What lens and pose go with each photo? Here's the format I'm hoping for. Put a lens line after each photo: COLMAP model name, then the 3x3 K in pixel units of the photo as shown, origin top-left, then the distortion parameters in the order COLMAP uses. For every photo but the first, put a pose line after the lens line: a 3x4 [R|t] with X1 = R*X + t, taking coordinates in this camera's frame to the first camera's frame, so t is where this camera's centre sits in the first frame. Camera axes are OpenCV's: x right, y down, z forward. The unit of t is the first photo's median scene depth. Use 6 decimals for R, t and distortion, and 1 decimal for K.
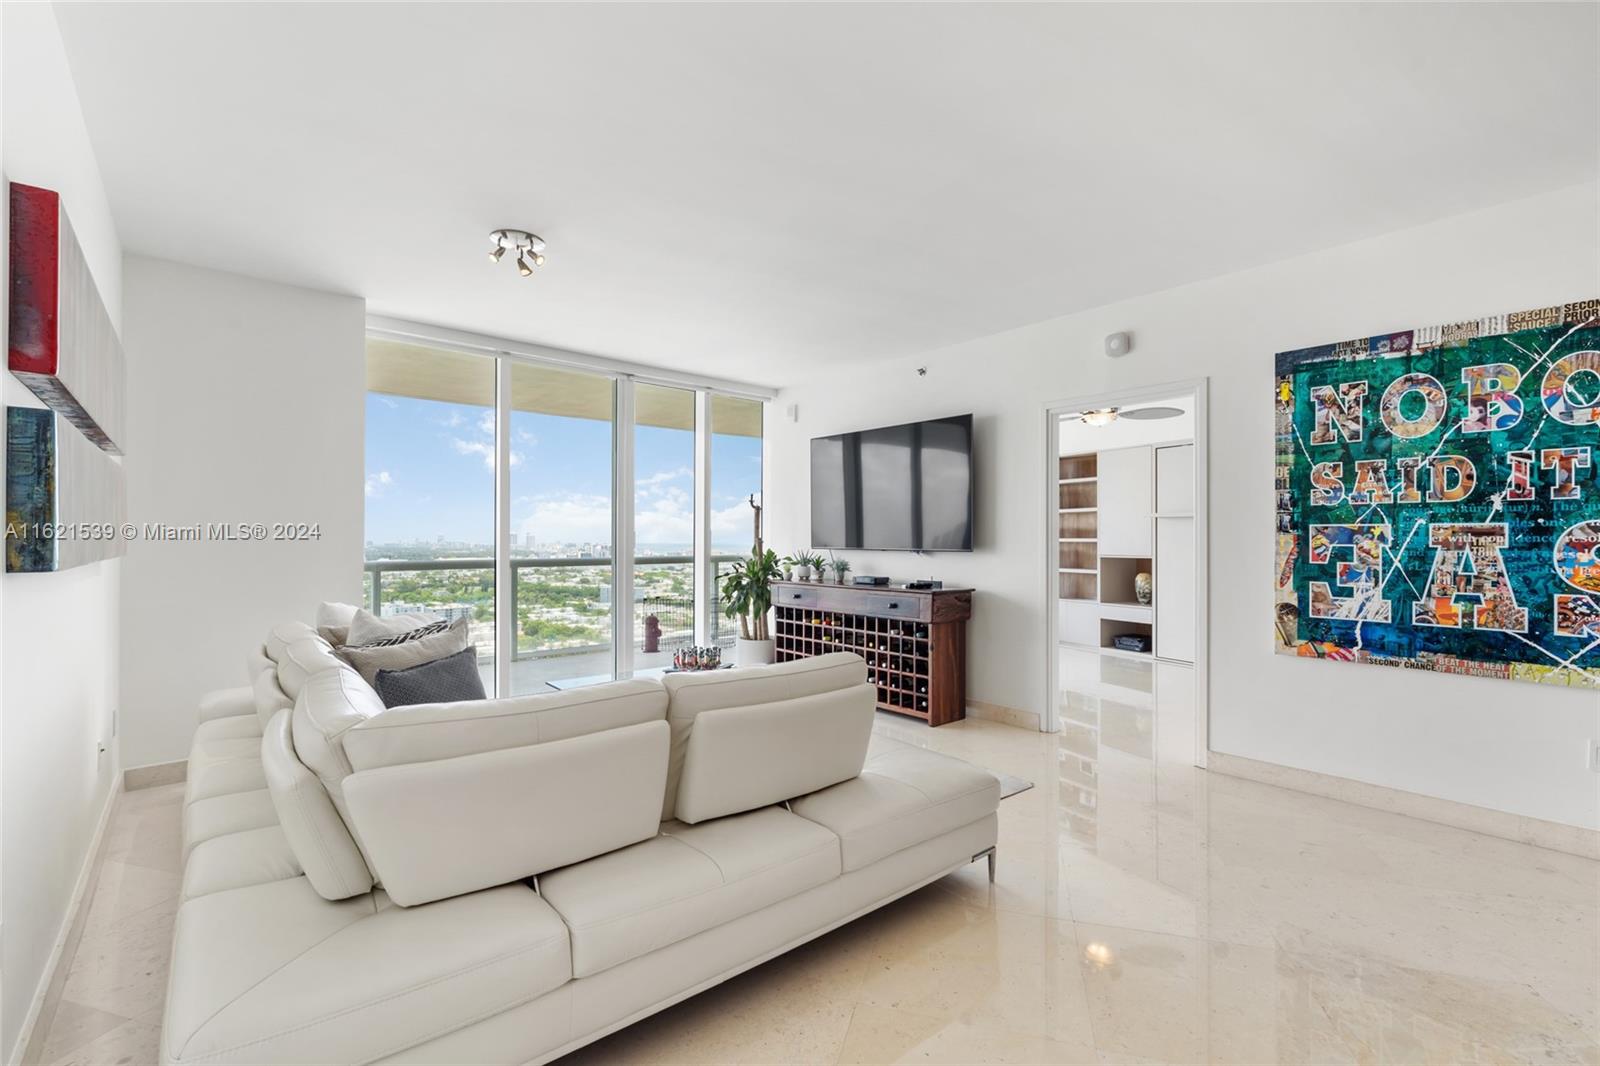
lens RADIAL K [[706.4, 0, 802.3], [0, 706.4, 532.9], [0, 0, 1]] dist [-0.001824, 0.000174]
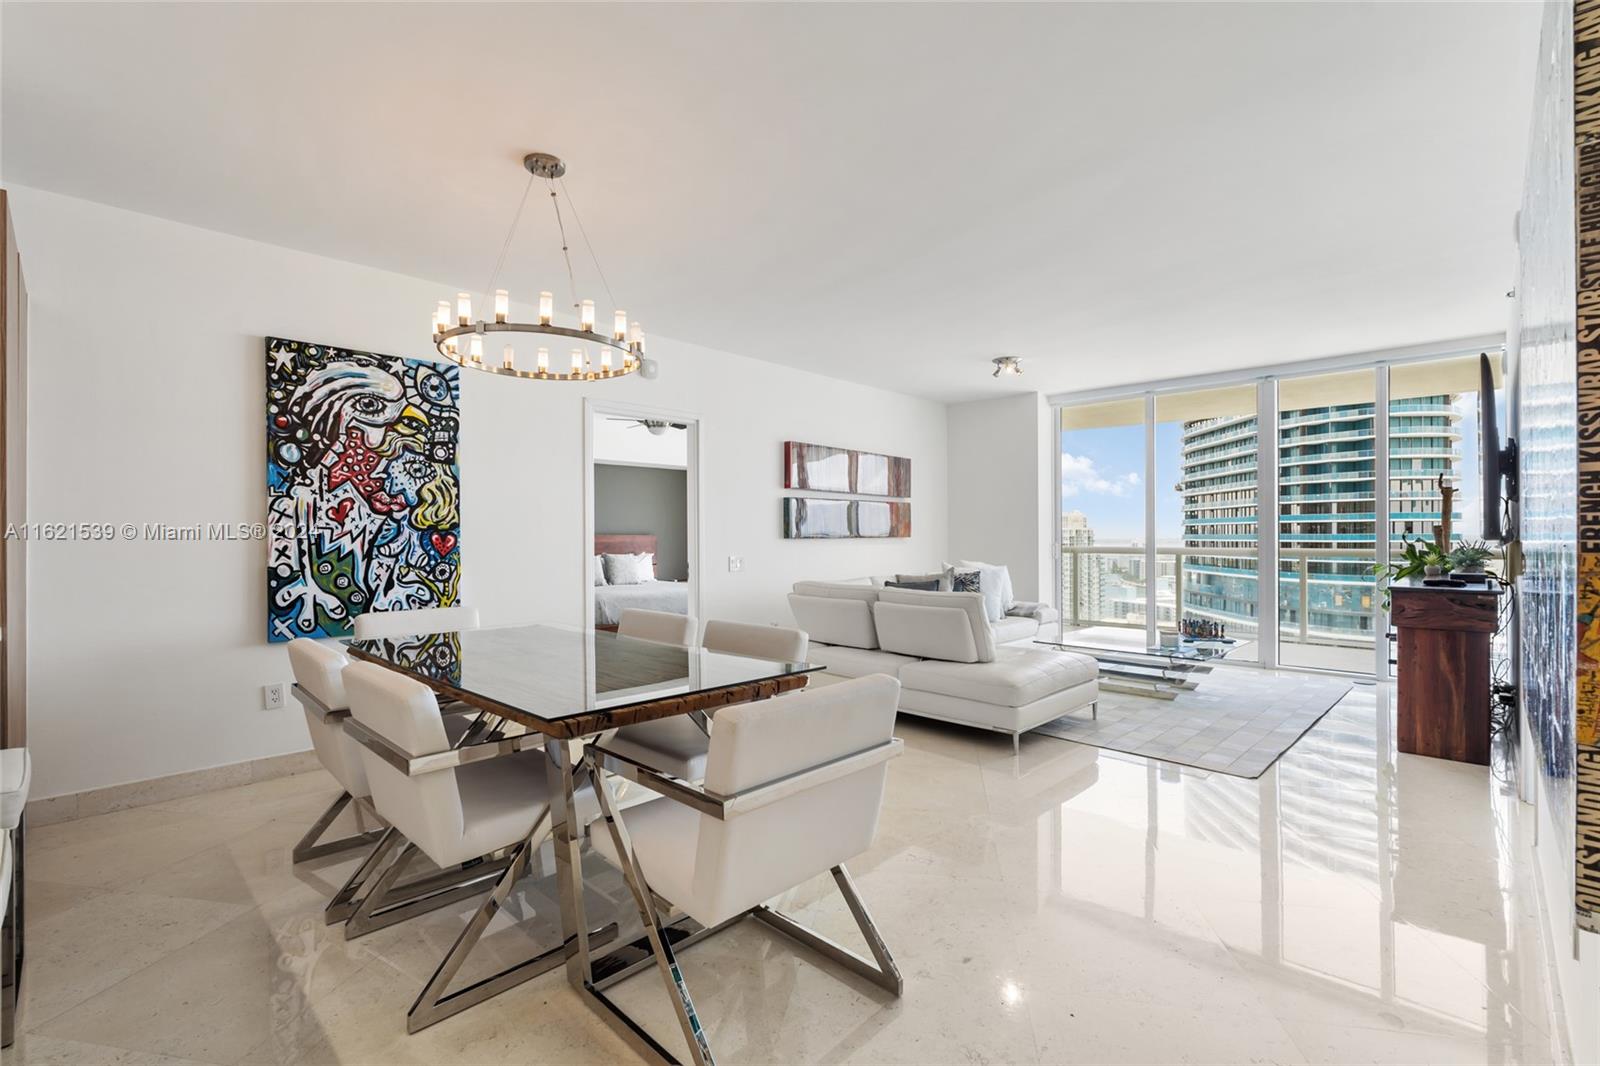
lens RADIAL K [[706.4, 0, 802.3], [0, 706.4, 532.9], [0, 0, 1]] dist [-0.001824, 0.000174]
pose [[0.095023, -0.005798, -0.995458, 1.304481], [0.012077, 0.999916, -0.004671, 0.020349], [0.995402, -0.011579, 0.095085, 0.318434]]
